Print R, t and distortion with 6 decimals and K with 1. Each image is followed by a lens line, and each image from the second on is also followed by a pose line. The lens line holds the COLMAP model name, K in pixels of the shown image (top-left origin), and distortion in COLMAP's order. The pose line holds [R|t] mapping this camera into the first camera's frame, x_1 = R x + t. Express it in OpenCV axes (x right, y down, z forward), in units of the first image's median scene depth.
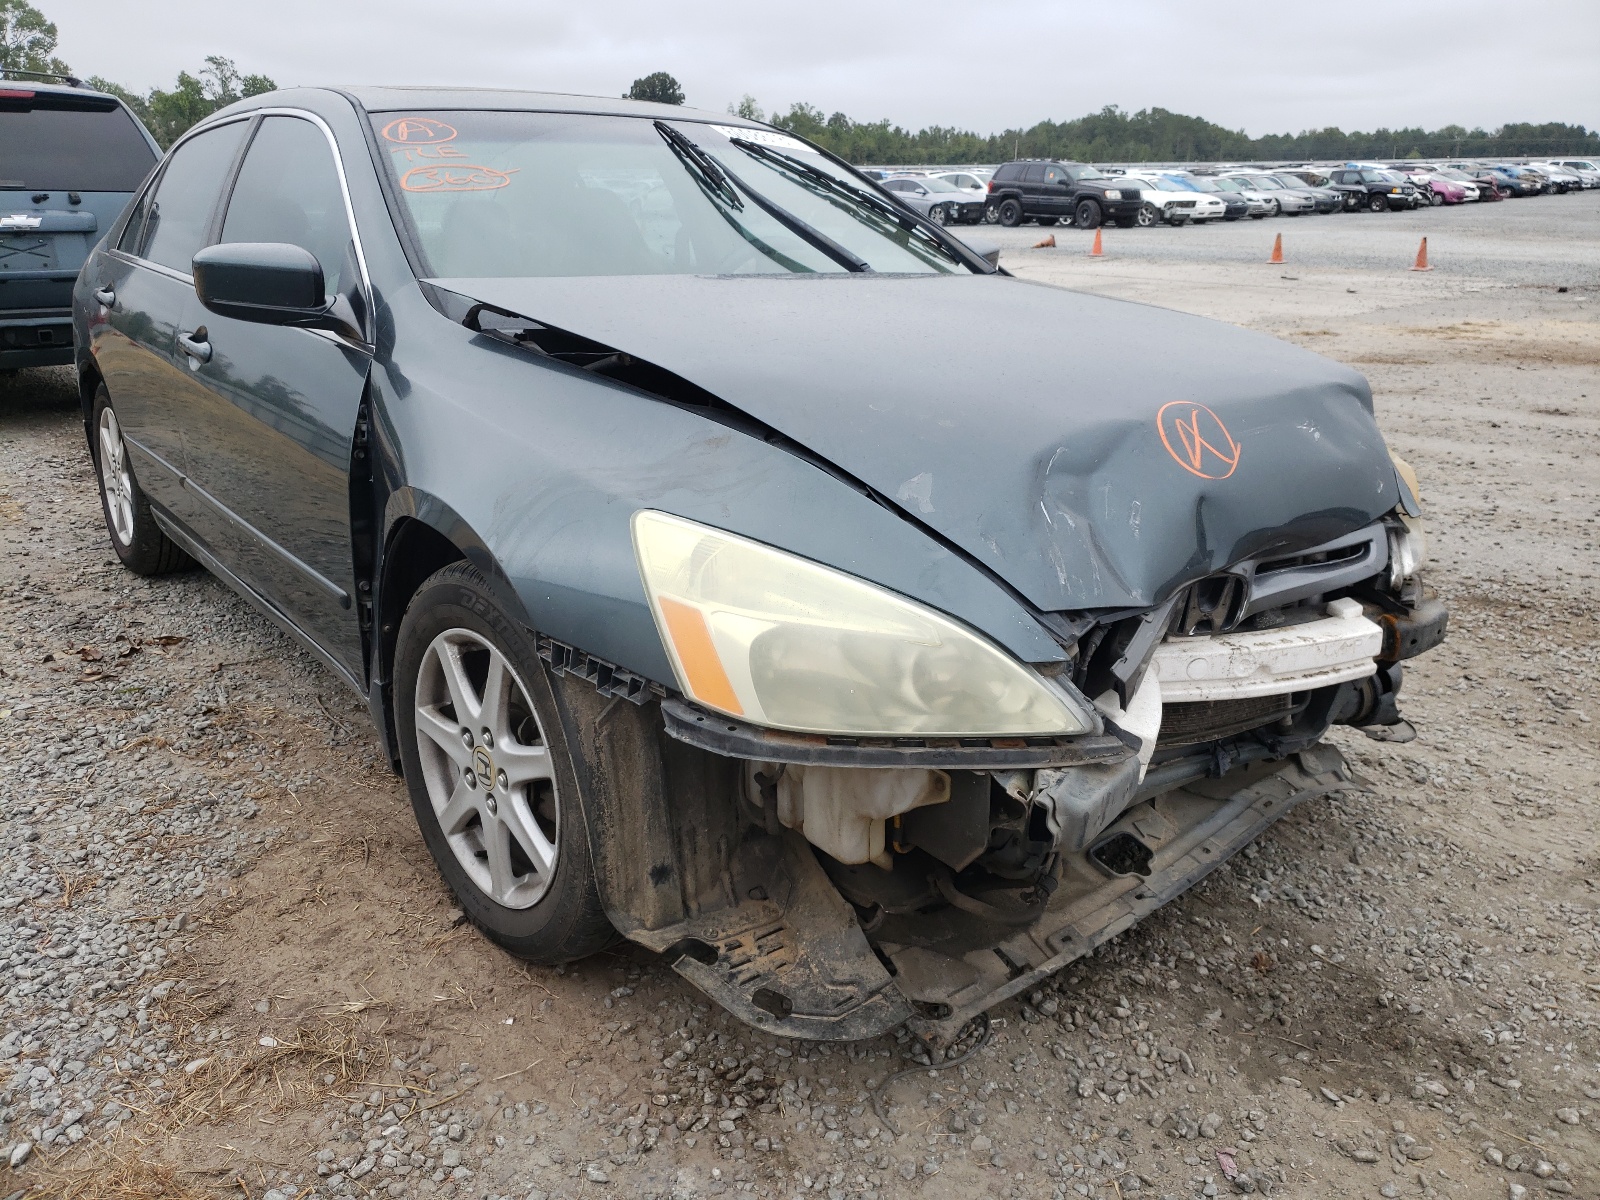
lens RADIAL K [[1263.3, 0, 798.2], [0, 1263.3, 582.1], [0, 0, 1]] dist [-0.019531, 0.079685]
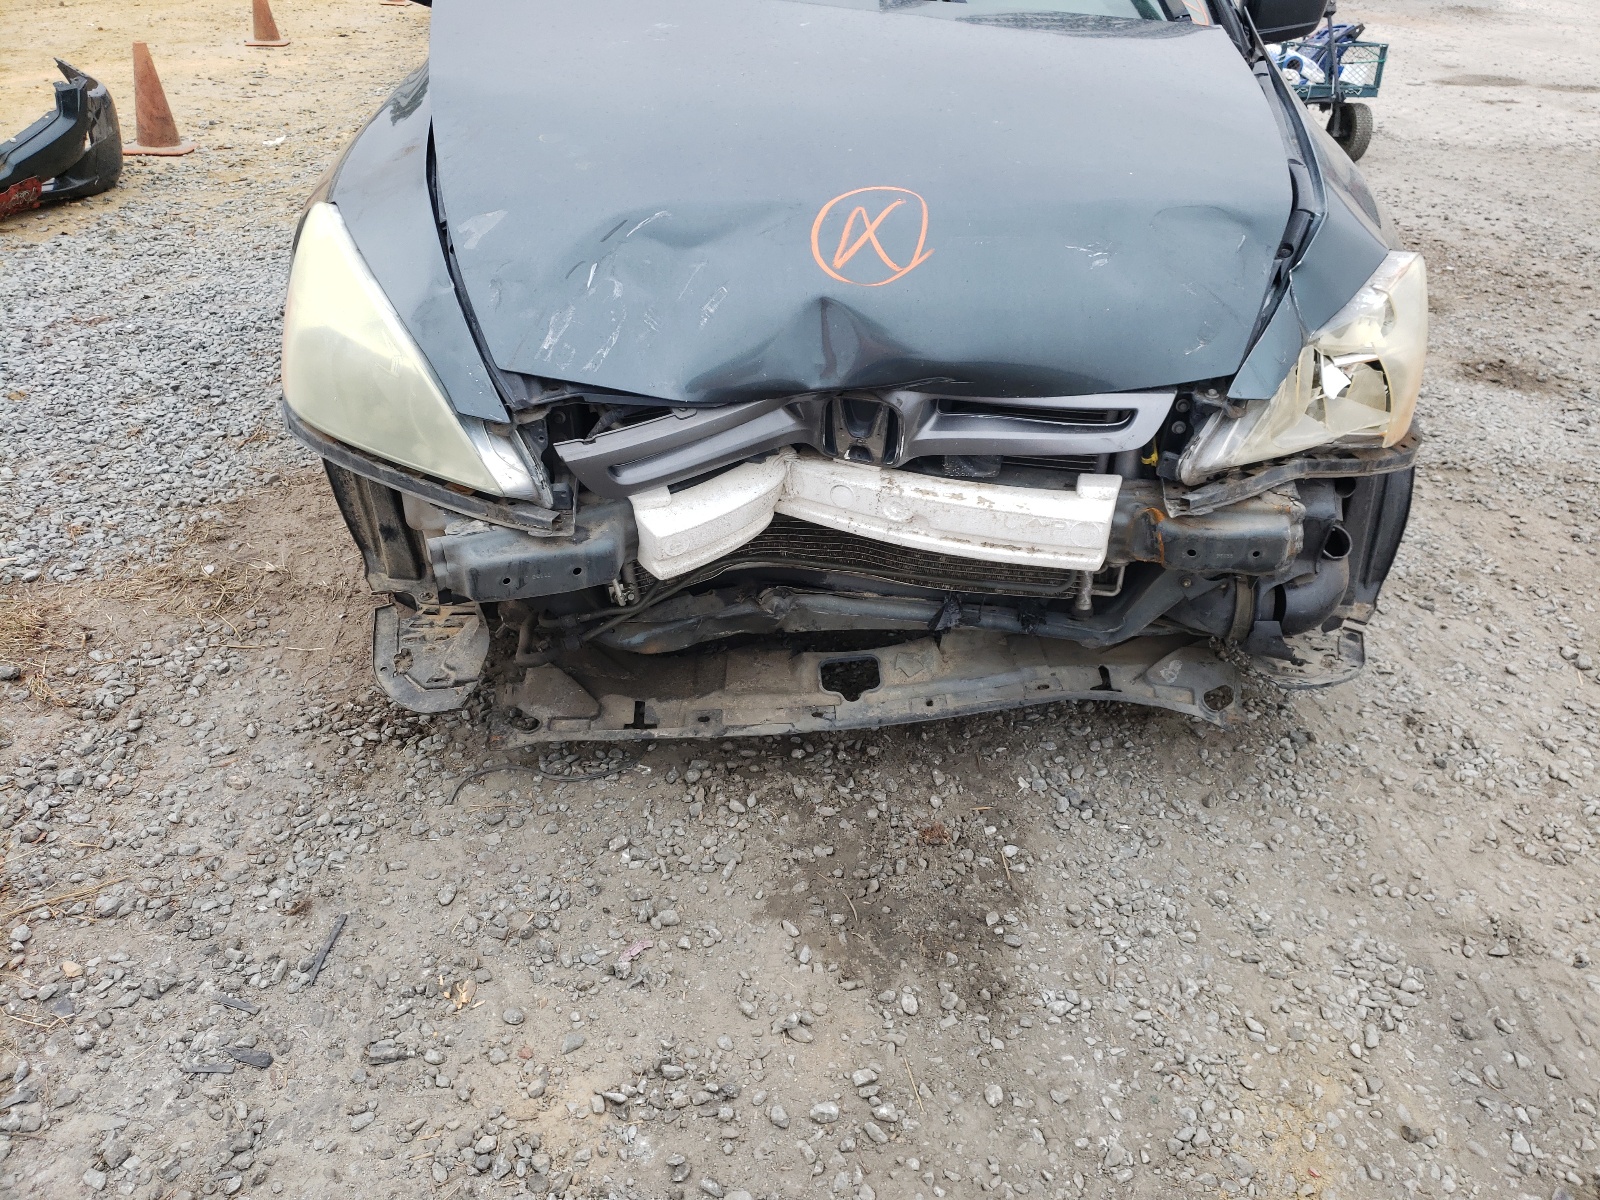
lens RADIAL K [[1226.9, 0, 819.7], [0, 1226.9, 599.8], [0, 0, 1]] dist [0.058275, -0.007029]
pose [[0.820031, 0.319284, -0.474981, 0.756587], [-0.202800, 0.938179, 0.280523, -0.107593], [0.535183, -0.133711, 0.834086, 0.245850]]
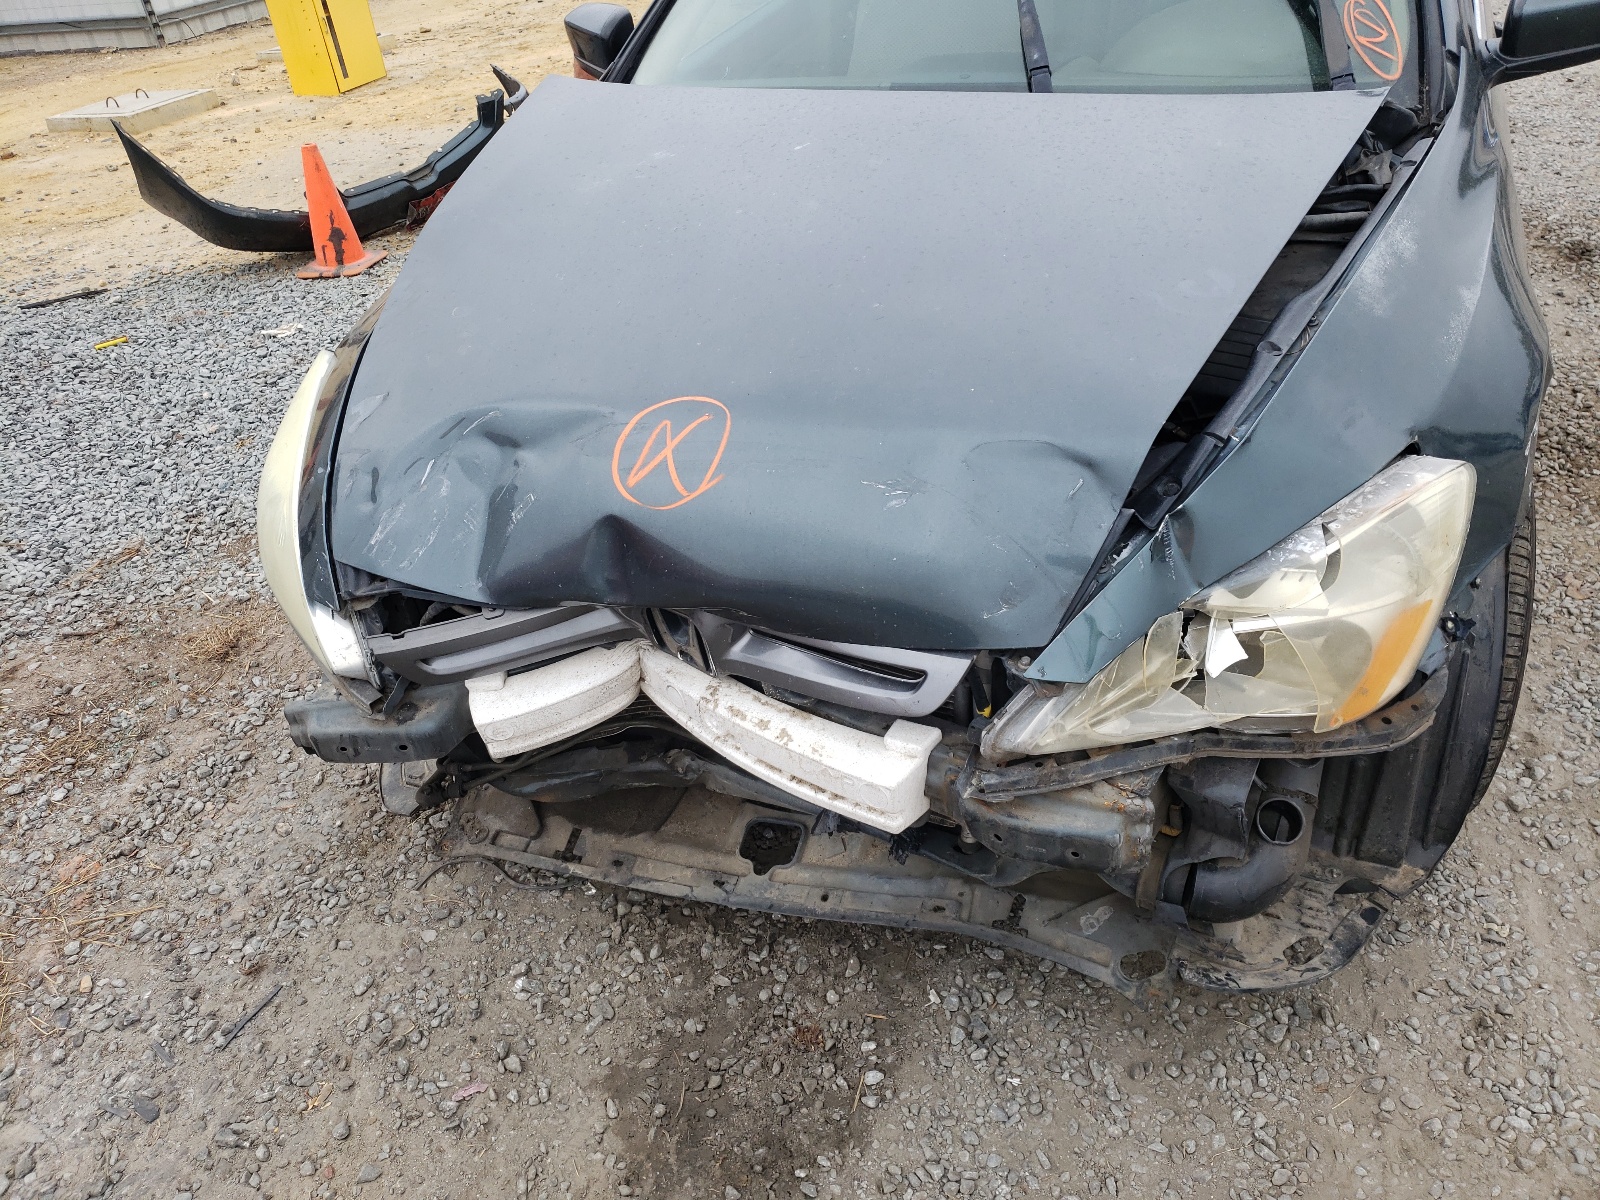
lens RADIAL K [[1263.3, 0, 798.2], [0, 1263.3, 582.1], [0, 0, 1]] dist [-0.019531, 0.079685]
pose [[0.521229, 0.432970, -0.735430, 0.977130], [-0.156157, 0.895585, 0.416584, -0.382962], [0.839009, -0.102293, 0.534416, 0.622548]]
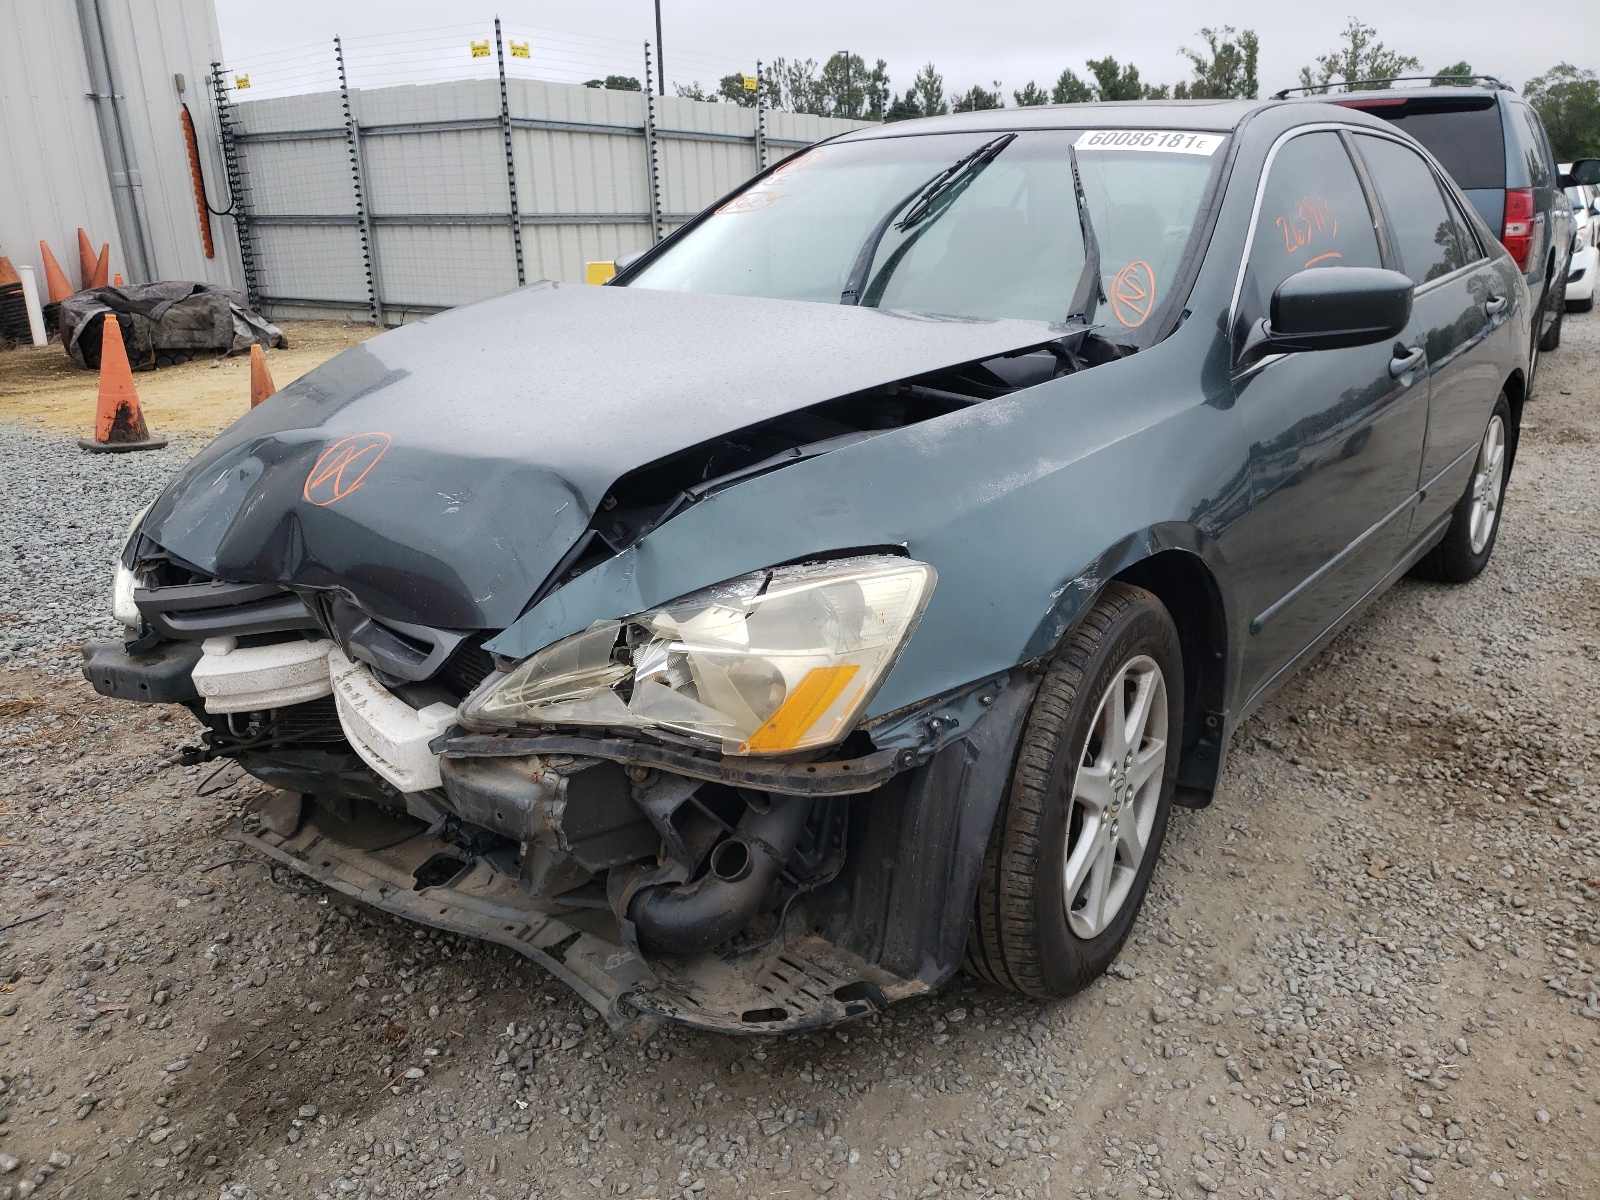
lens RADIAL K [[1263.3, 0, 798.2], [0, 1263.3, 582.1], [0, 0, 1]] dist [-0.019531, 0.079685]
pose [[0.250466, 0.281848, -0.926190, 1.384219], [-0.262585, 0.940600, 0.215224, -0.342146], [0.931835, 0.189297, 0.309597, 1.033173]]
